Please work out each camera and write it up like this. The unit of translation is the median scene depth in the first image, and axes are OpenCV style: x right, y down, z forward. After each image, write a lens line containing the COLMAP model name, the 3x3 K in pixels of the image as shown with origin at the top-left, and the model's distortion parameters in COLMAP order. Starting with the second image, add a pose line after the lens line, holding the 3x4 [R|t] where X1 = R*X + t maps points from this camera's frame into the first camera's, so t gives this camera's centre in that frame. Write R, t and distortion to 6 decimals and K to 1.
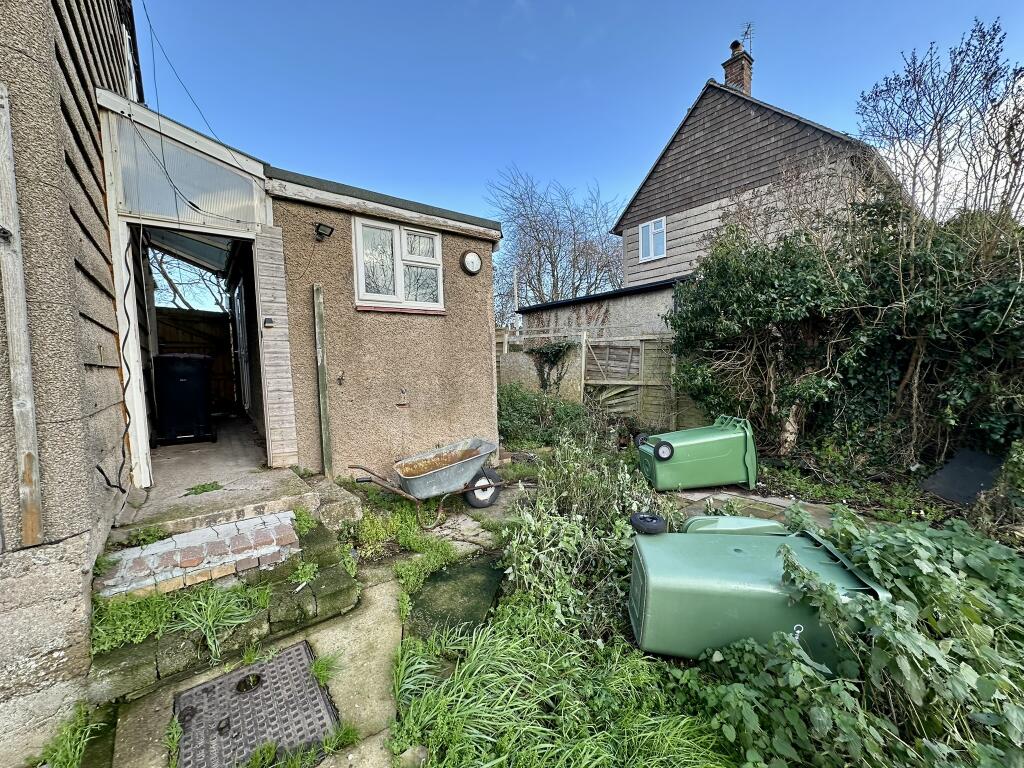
lens RADIAL K [[406.8, 0, 512.4], [0, 406.8, 384.4], [0, 0, 1]] dist [-0.002265, 0.000281]
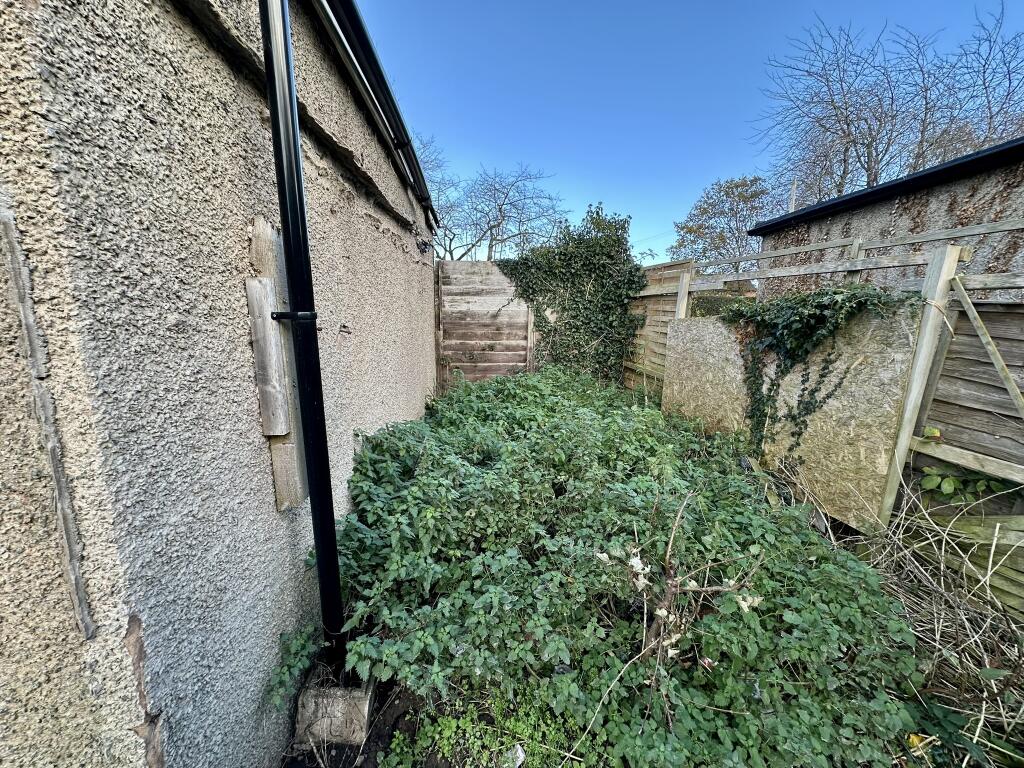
lens RADIAL K [[406.8, 0, 513.5], [0, 406.8, 383.6], [0, 0, 1]] dist [-0.002265, 0.000281]
pose [[0.830698, 0.122096, -0.543170, 0.090287], [-0.061444, 0.989801, 0.128522, -0.056409], [0.553323, -0.073388, 0.829728, 0.578513]]
